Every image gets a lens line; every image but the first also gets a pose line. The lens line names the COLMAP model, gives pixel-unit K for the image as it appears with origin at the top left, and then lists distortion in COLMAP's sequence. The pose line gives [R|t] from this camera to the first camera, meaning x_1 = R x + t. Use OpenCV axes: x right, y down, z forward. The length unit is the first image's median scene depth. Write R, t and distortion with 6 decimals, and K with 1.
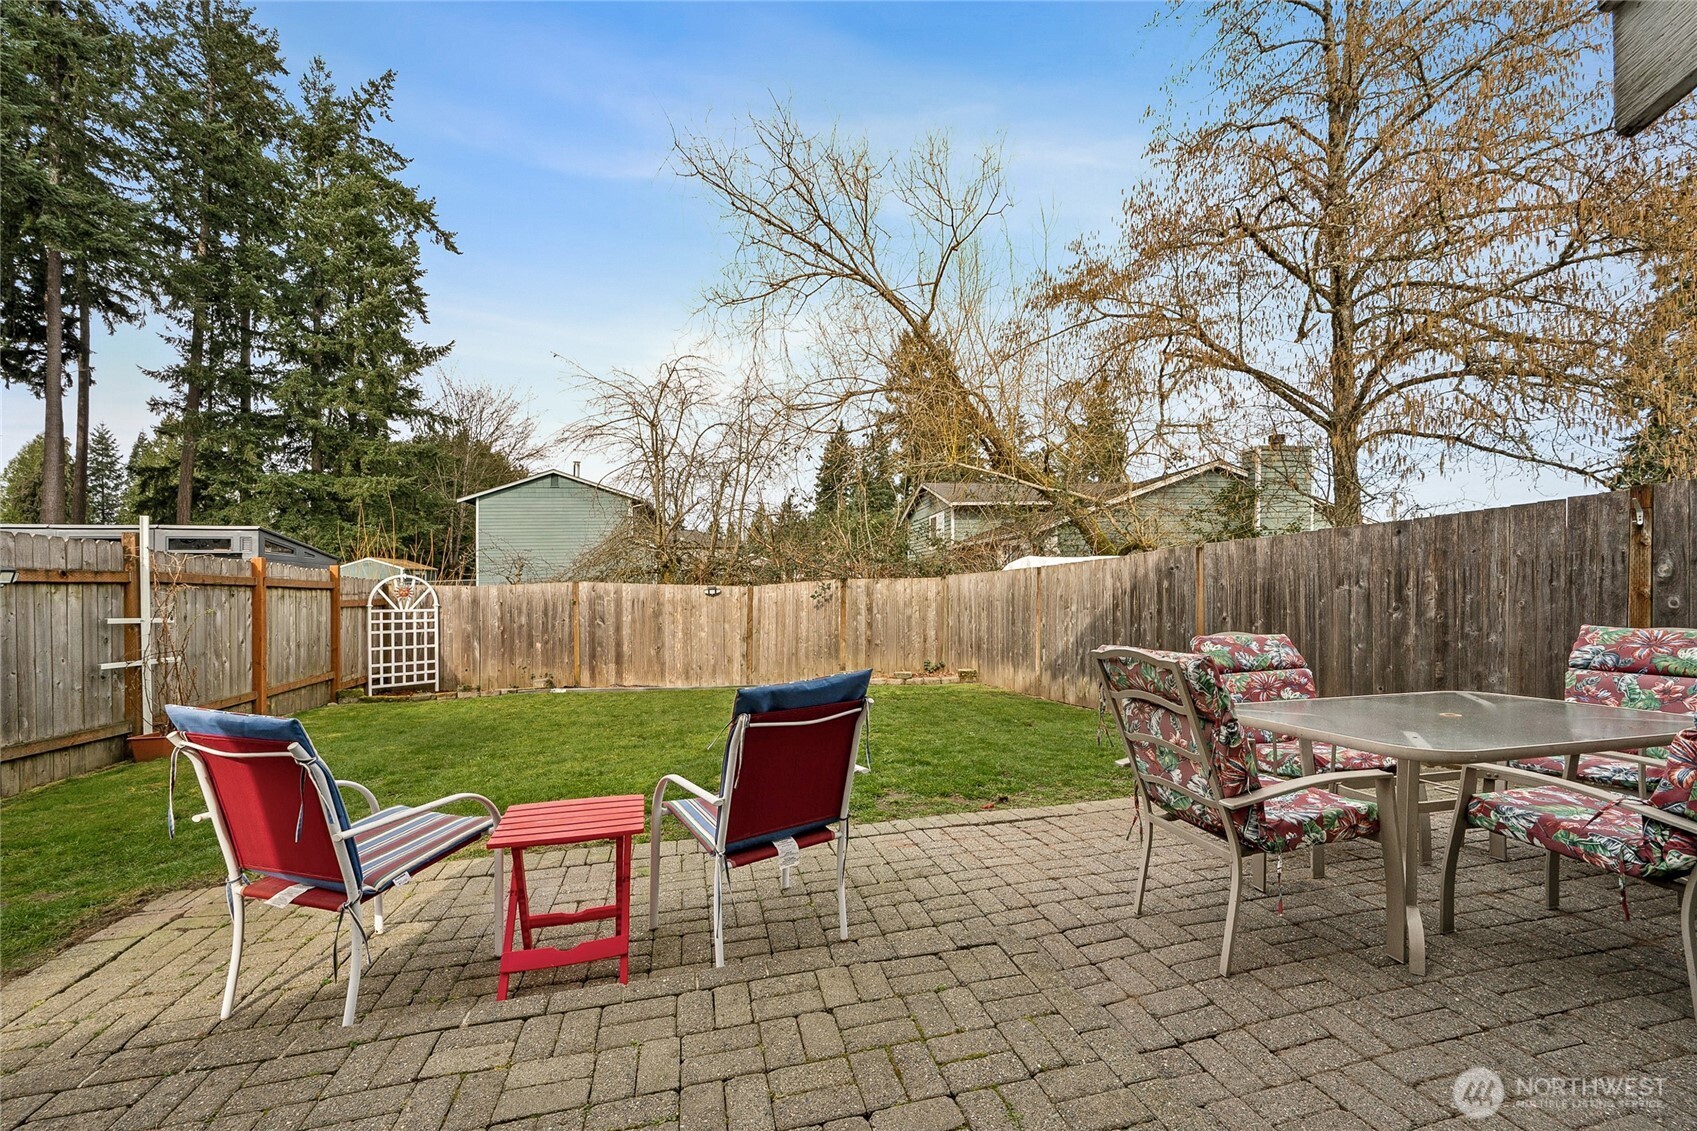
lens RADIAL K [[693.1, 0, 873.7], [0, 693.1, 548.6], [0, 0, 1]] dist [0.000182, -0.000434]
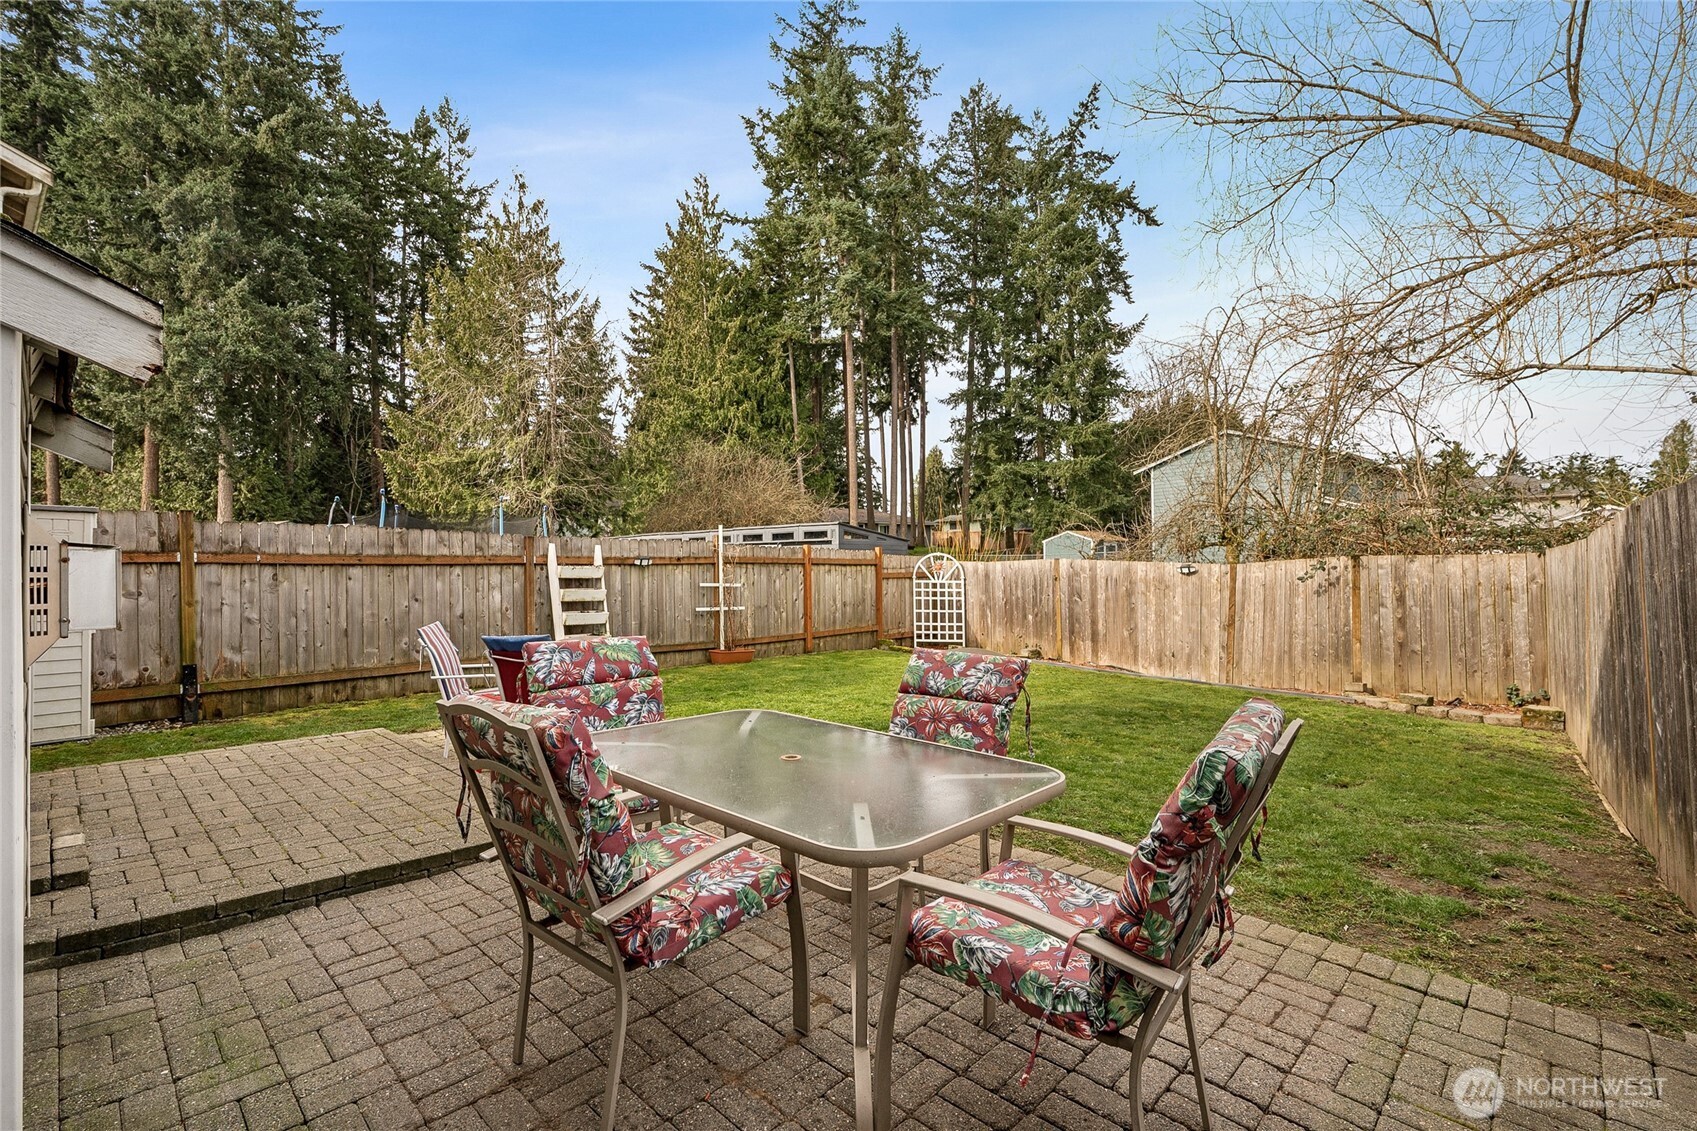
lens RADIAL K [[752.3, 0, 833.7], [0, 752.3, 493.1], [0, 0, 1]] dist [0.001968, 0.000296]
pose [[0.513663, -0.070653, -0.855078, 0.369427], [0.048528, 0.997401, -0.053261, -0.006270], [0.856619, -0.014138, 0.515756, 0.128438]]
